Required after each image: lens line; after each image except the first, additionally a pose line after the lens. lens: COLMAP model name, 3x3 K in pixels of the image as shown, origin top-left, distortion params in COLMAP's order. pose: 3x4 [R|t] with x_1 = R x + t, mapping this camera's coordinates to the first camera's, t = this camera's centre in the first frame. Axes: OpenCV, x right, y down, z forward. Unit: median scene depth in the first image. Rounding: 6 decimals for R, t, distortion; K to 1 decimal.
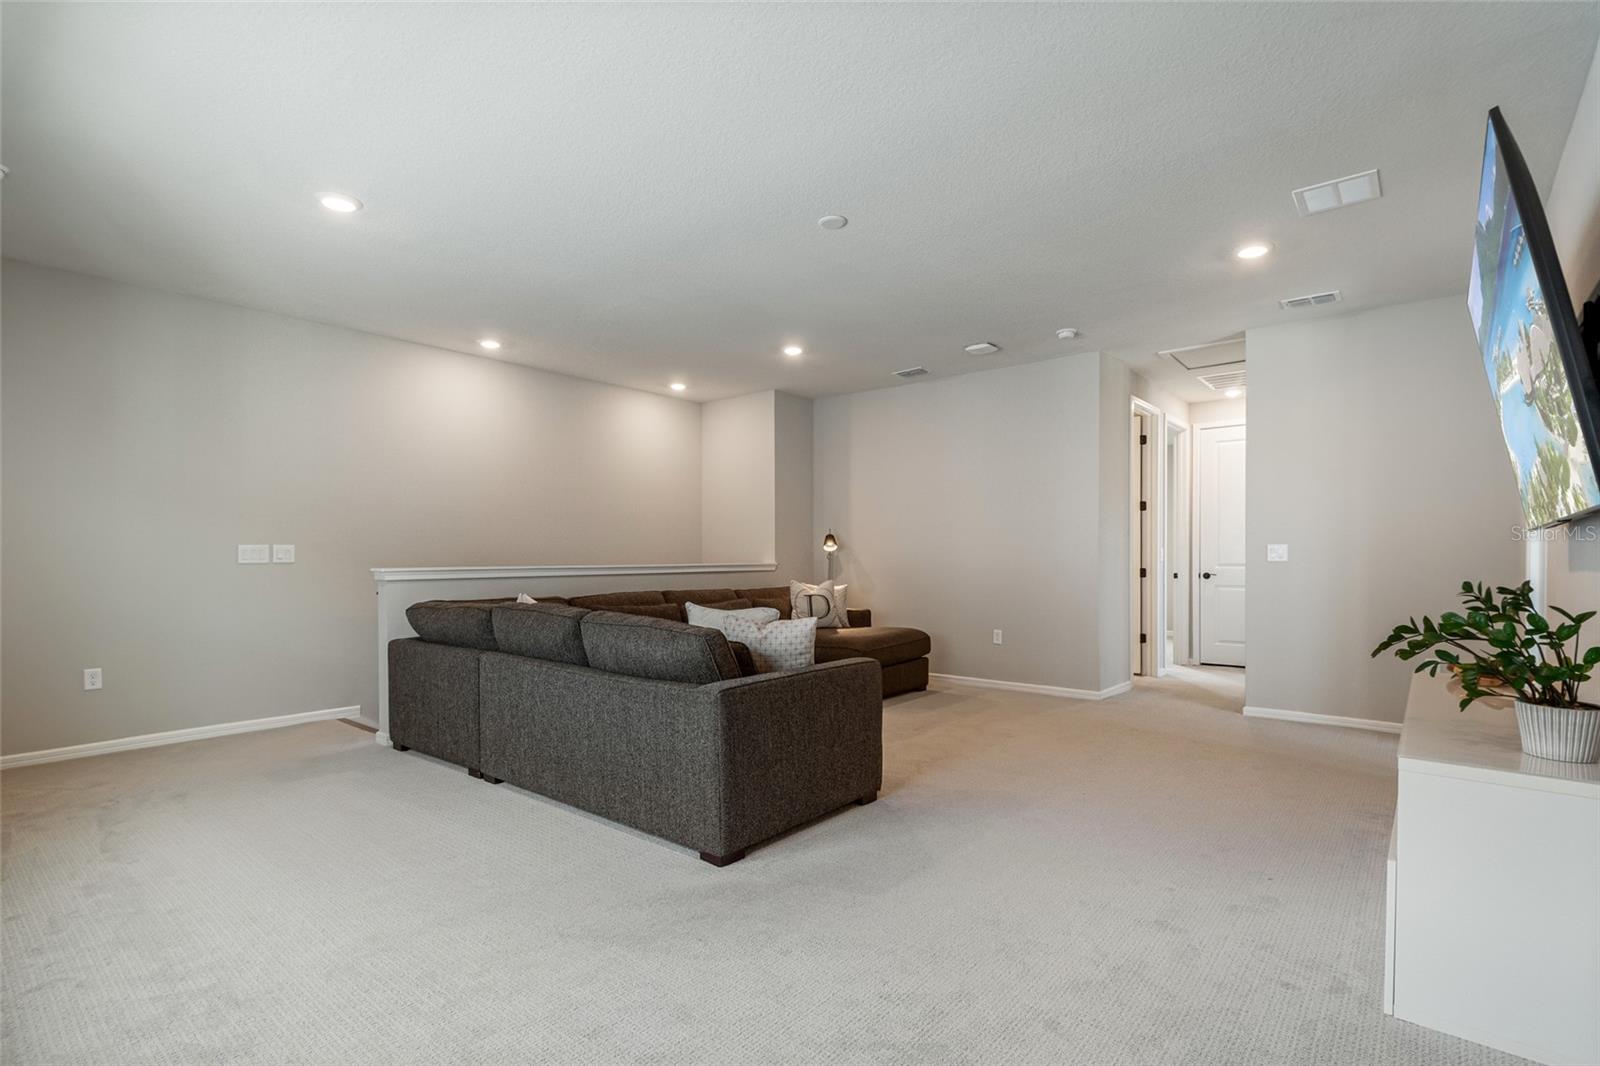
lens RADIAL K [[781.2, 0, 797.6], [0, 781.2, 554.1], [0, 0, 1]] dist [0.002617, 0.000283]
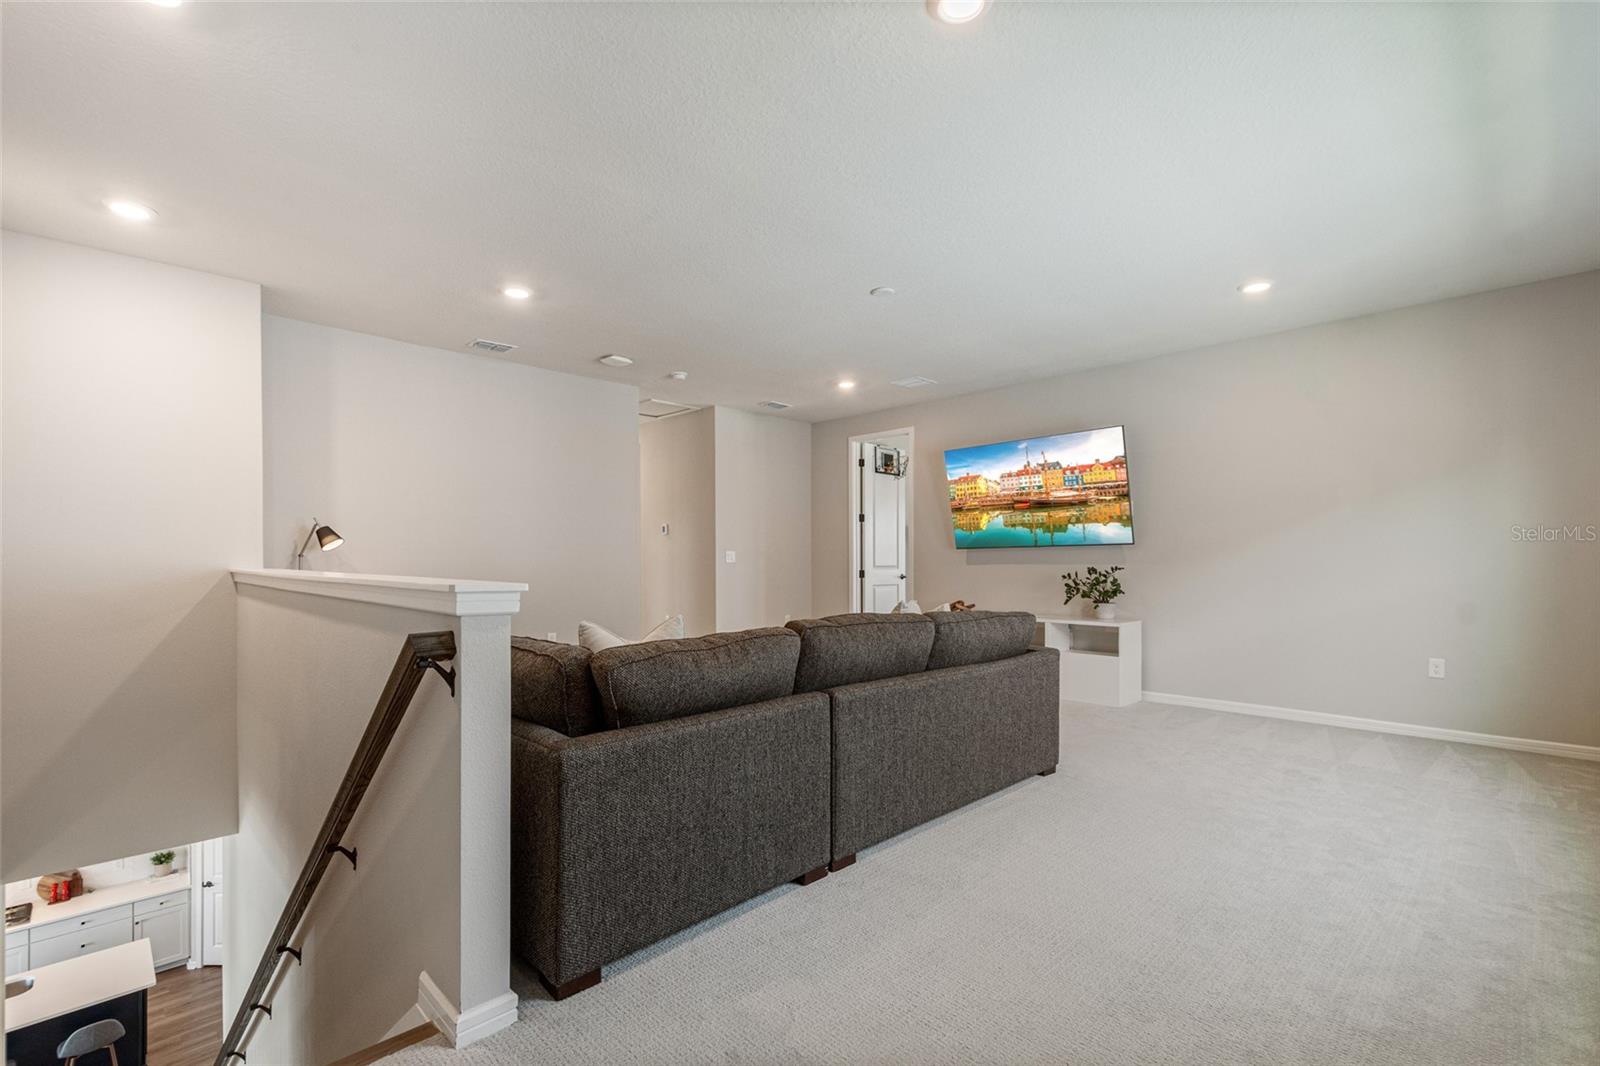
lens RADIAL K [[711.6, 0, 799.2], [0, 711.6, 542.2], [0, 0, 1]] dist [0.000973, 0.000064]
pose [[0.130934, -0.000620, 0.991391, -1.141839], [0.005297, 0.999986, -0.000075, -0.013517], [-0.991377, 0.005261, 0.130936, 1.025519]]
